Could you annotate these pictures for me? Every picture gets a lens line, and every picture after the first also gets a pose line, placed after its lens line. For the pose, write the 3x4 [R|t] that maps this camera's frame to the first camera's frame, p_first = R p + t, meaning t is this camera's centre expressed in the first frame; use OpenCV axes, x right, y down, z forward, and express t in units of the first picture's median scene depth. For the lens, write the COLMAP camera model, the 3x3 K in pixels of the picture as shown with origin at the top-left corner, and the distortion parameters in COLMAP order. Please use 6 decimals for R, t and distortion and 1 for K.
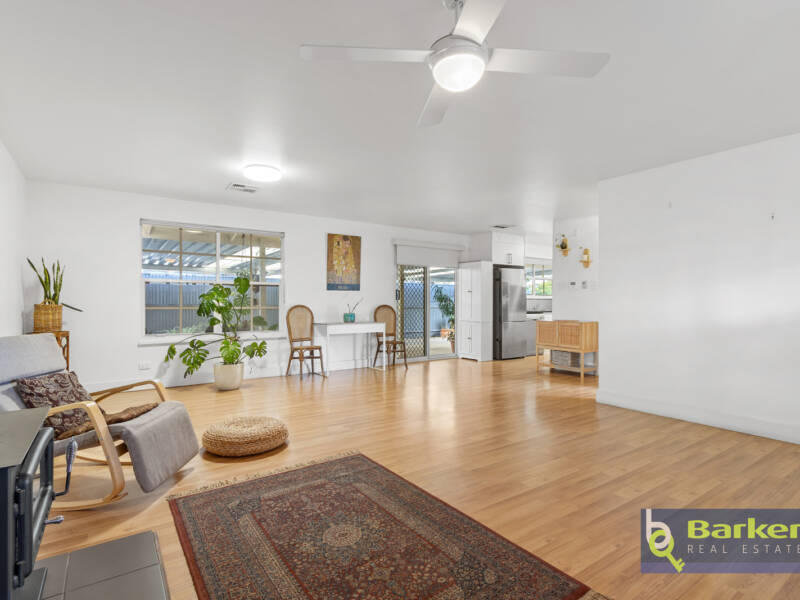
lens RADIAL K [[423.8, 0, 400.0], [0, 423.8, 300.0], [0, 0, 1]] dist [0.000019, 0.000320]
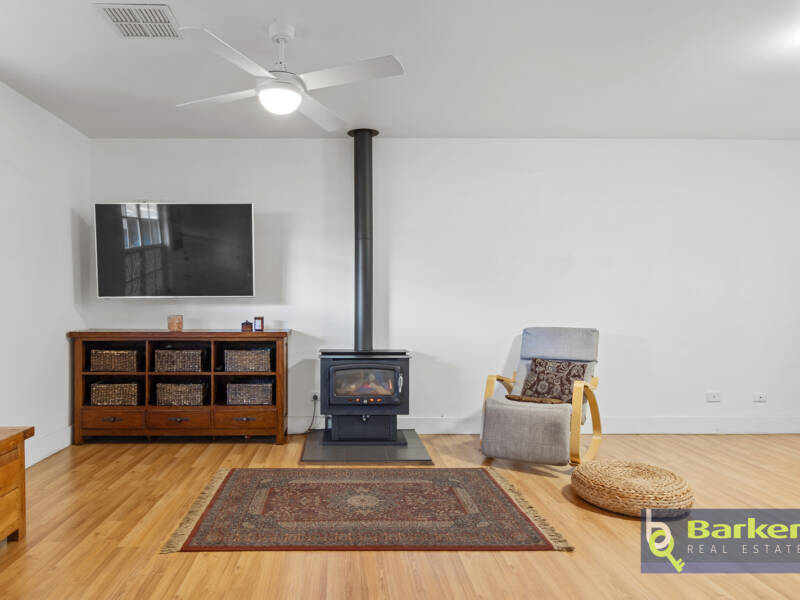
lens RADIAL K [[560.3, 0, 400.0], [0, 560.3, 300.0], [0, 0, 1]] dist [-0.001134, -0.000765]
pose [[-0.516218, -0.005822, -0.856438, 1.229101], [-0.000045, 0.999977, -0.006771, -0.037165], [0.856457, -0.003457, -0.516206, 1.927933]]
